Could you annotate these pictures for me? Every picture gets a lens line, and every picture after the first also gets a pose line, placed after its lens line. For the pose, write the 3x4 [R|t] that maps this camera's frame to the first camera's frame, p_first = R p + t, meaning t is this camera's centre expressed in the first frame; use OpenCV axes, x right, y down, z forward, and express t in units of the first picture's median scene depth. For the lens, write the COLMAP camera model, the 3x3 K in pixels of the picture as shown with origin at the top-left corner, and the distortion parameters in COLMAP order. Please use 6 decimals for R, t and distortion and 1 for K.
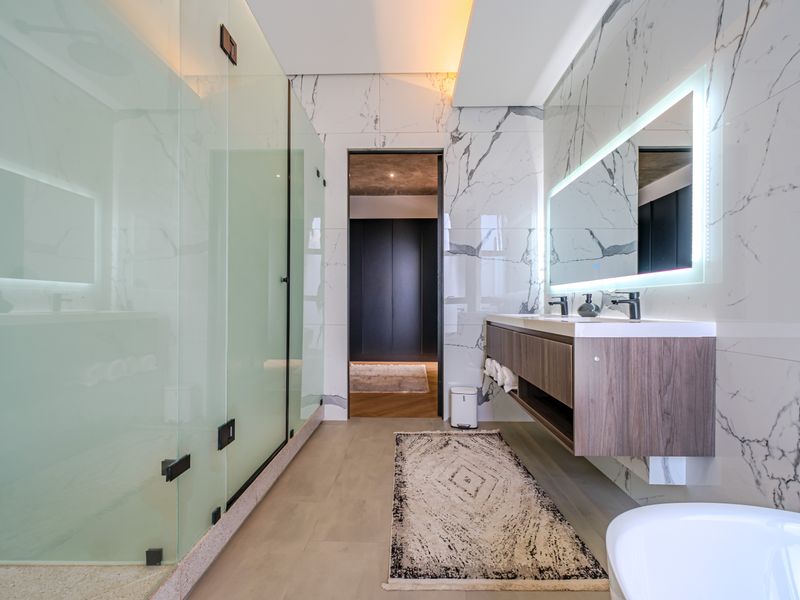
lens RADIAL K [[378.6, 0, 398.7], [0, 378.6, 300.3], [0, 0, 1]] dist [-0.005284, 0.000224]
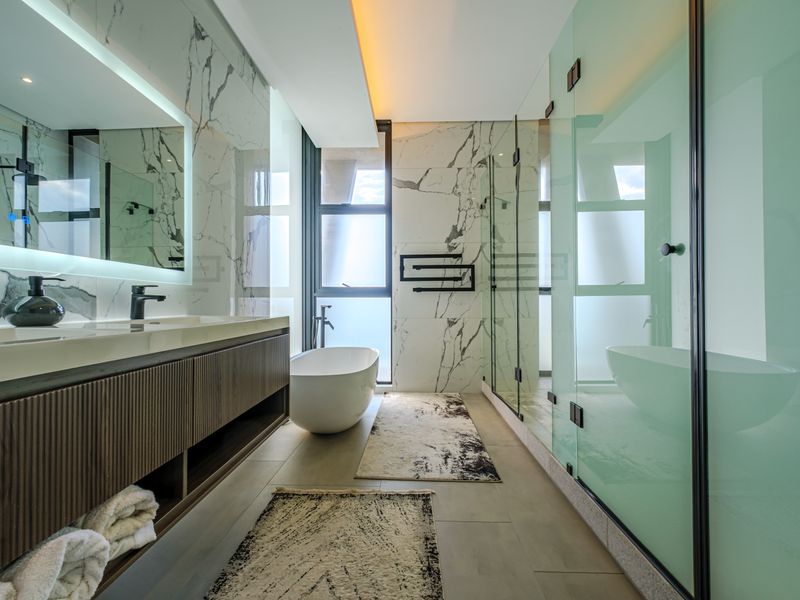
lens RADIAL K [[378.6, 0, 398.7], [0, 378.6, 300.3], [0, 0, 1]] dist [-0.005284, 0.000224]
pose [[-0.999937, 0.001528, 0.011092, 0.070332], [0.001310, 0.999806, -0.019646, 0.031701], [-0.011120, -0.019630, -0.999745, 2.183053]]
